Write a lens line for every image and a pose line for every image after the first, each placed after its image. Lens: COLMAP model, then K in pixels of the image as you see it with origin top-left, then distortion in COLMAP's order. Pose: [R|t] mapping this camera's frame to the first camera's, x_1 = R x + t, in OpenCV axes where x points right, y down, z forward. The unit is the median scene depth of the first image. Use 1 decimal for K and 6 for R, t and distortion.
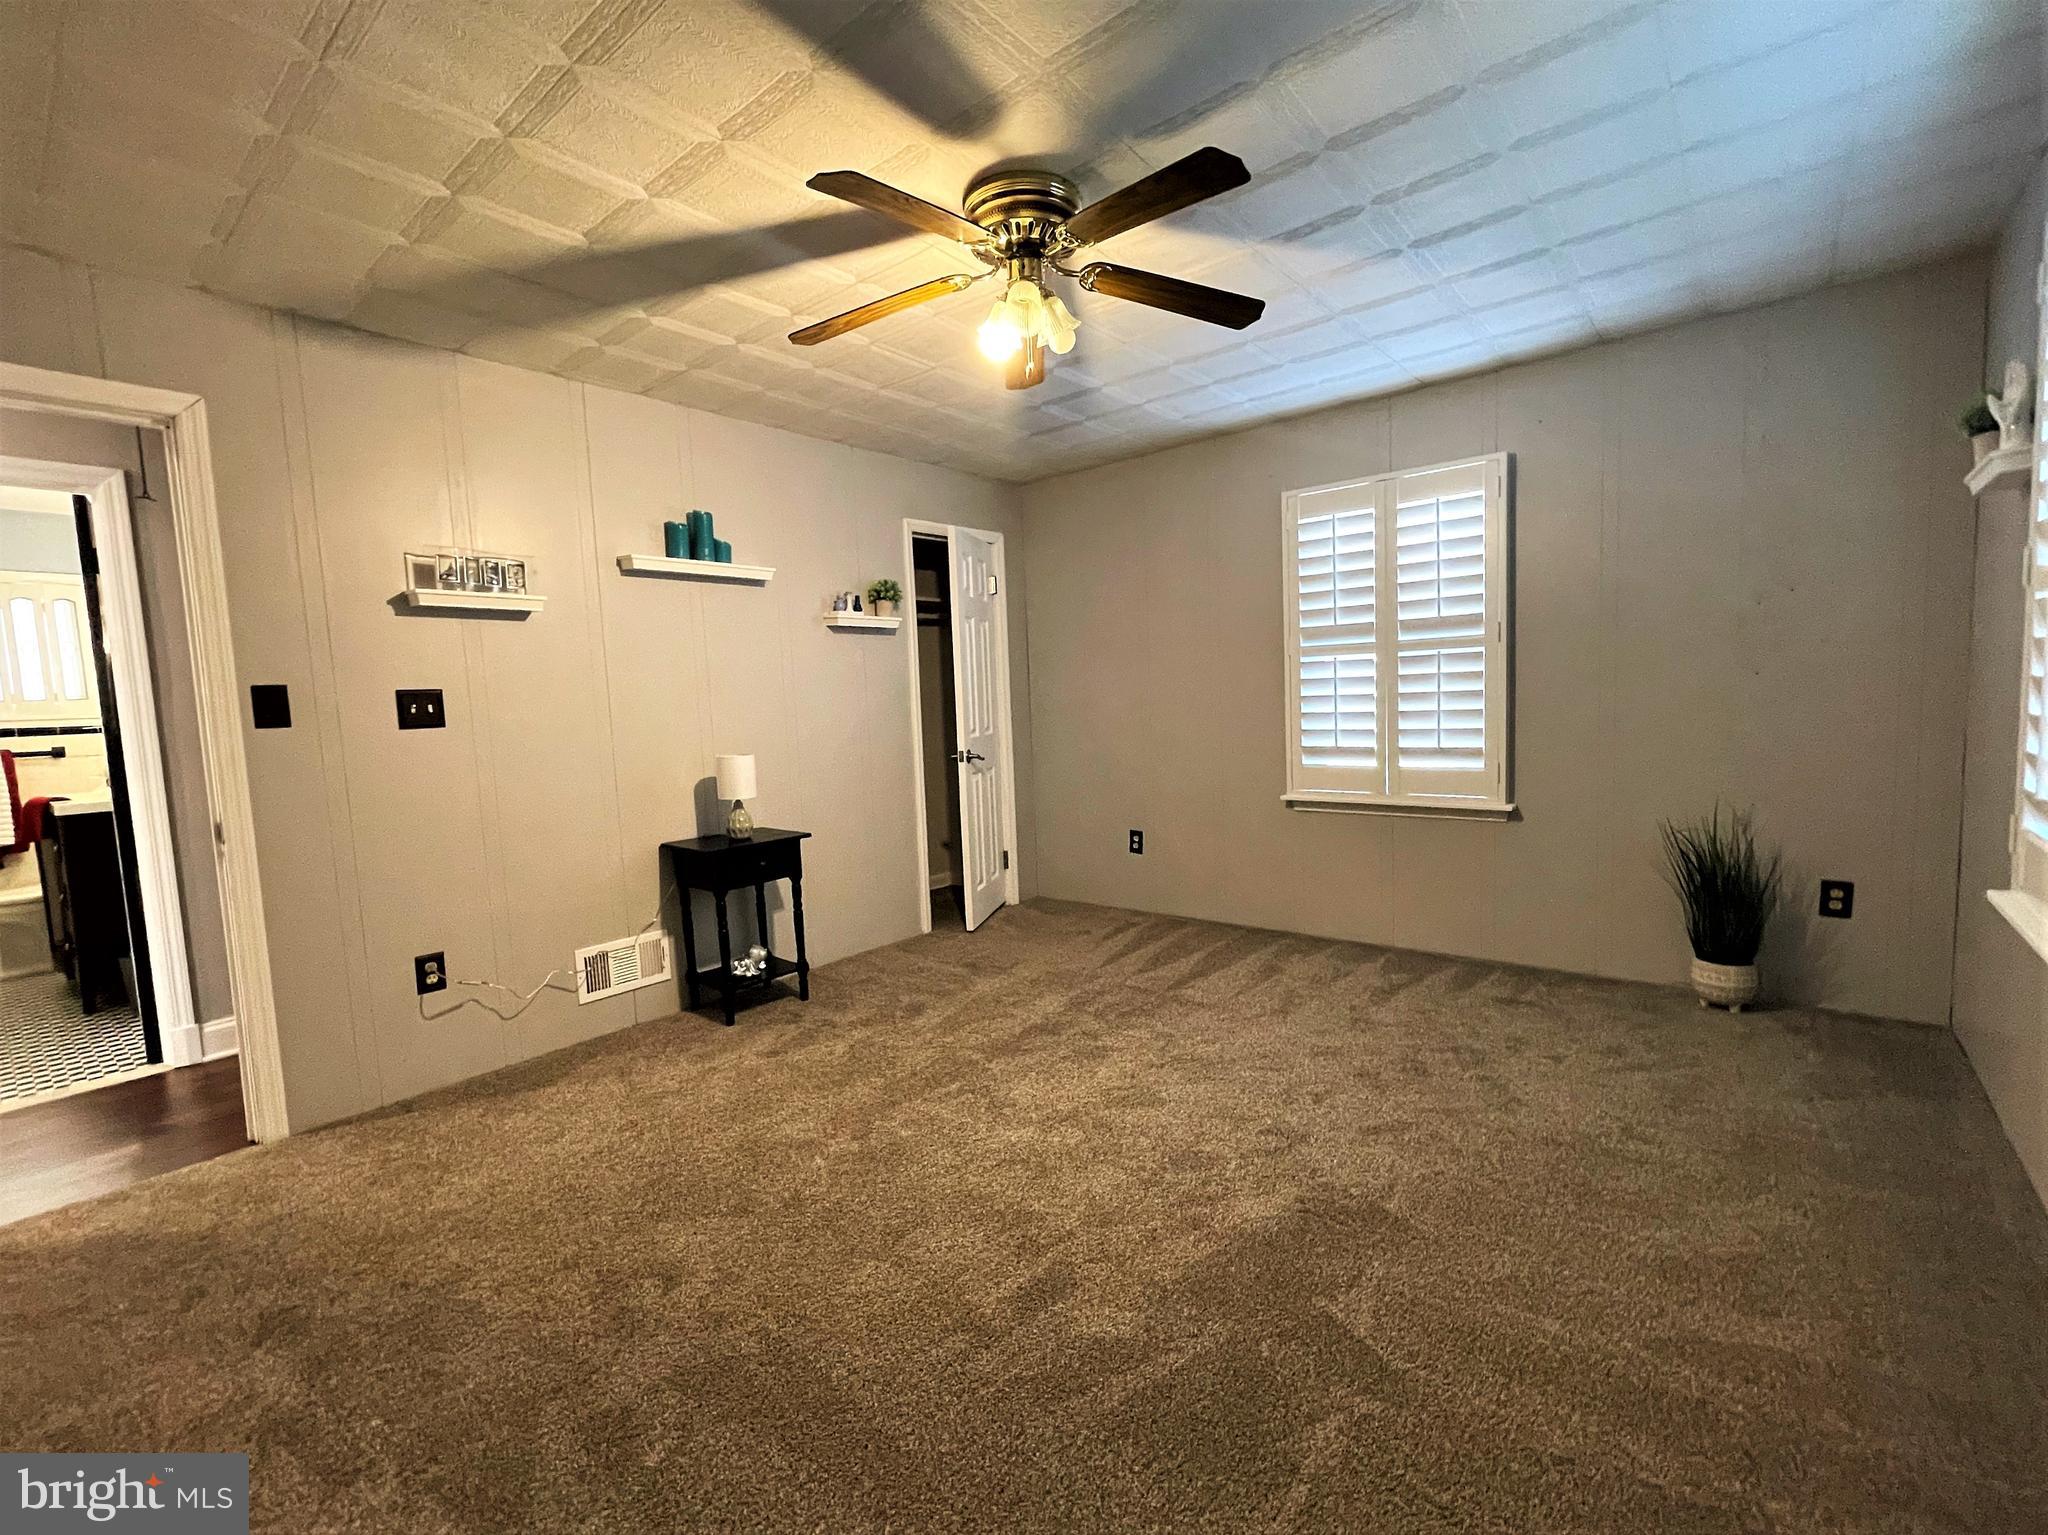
lens RADIAL K [[893.3, 0, 1033.3], [0, 893.3, 774.1], [0, 0, 1]] dist [0.001093, -0.000335]
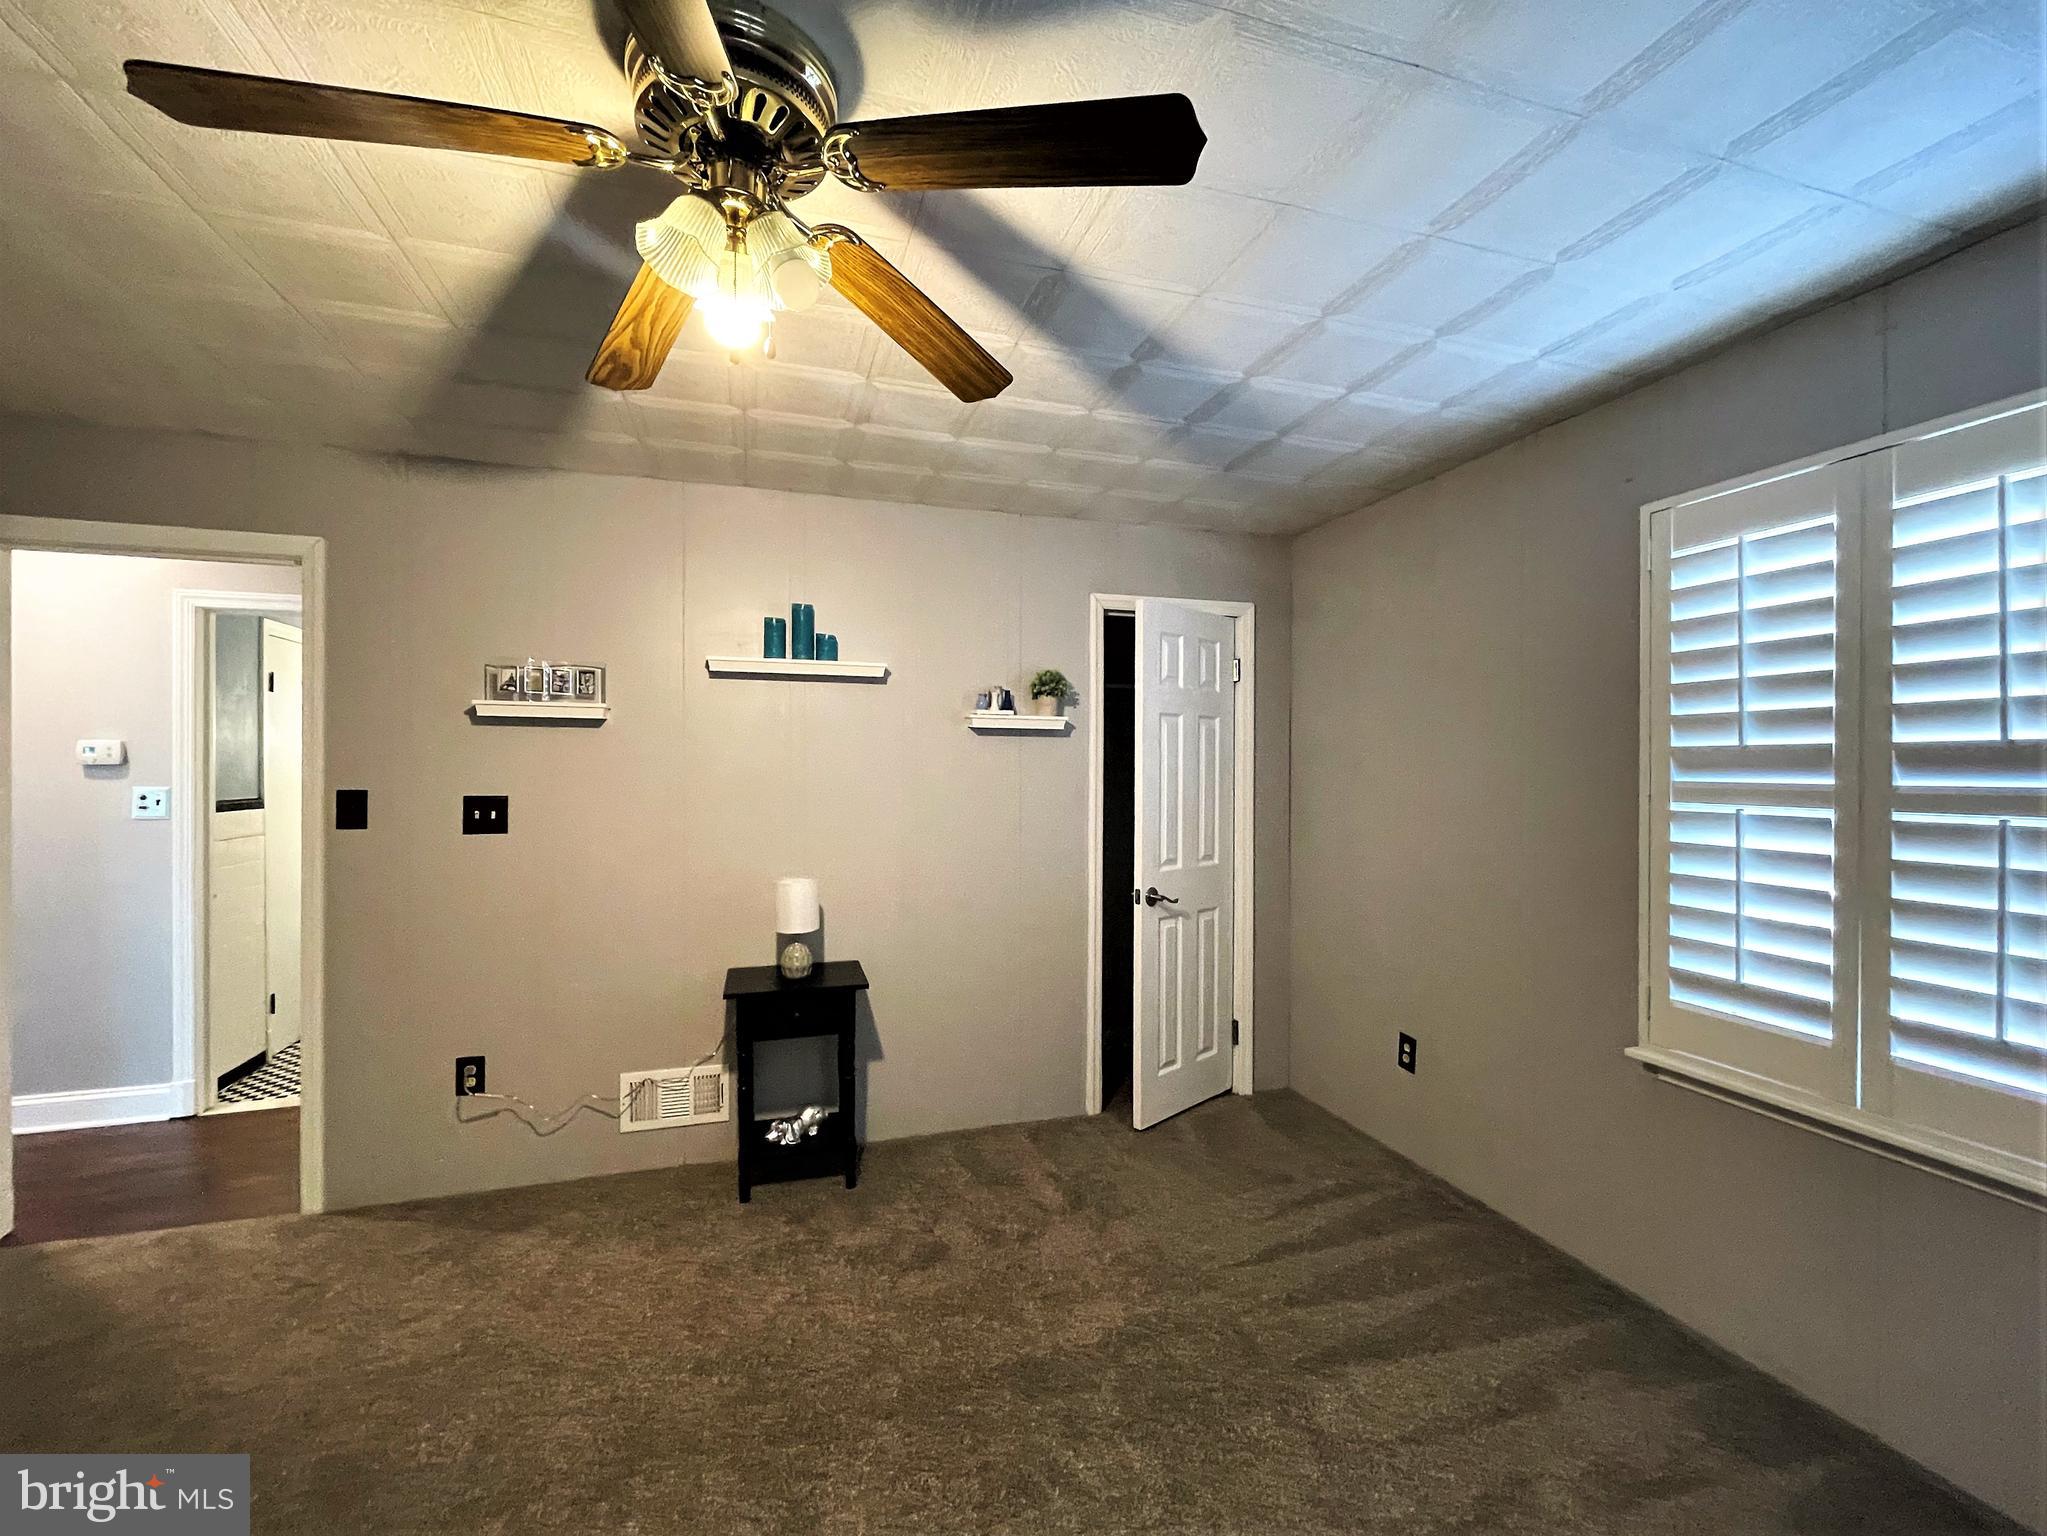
lens RADIAL K [[859.4, 0, 1023.4], [0, 859.4, 772.7], [0, 0, 1]] dist [-0.000862, -0.001294]
pose [[0.836019, 0.048372, -0.546563, 0.273097], [-0.087271, 0.995149, -0.045415, -0.097211], [0.541715, 0.085667, 0.836185, 0.378601]]
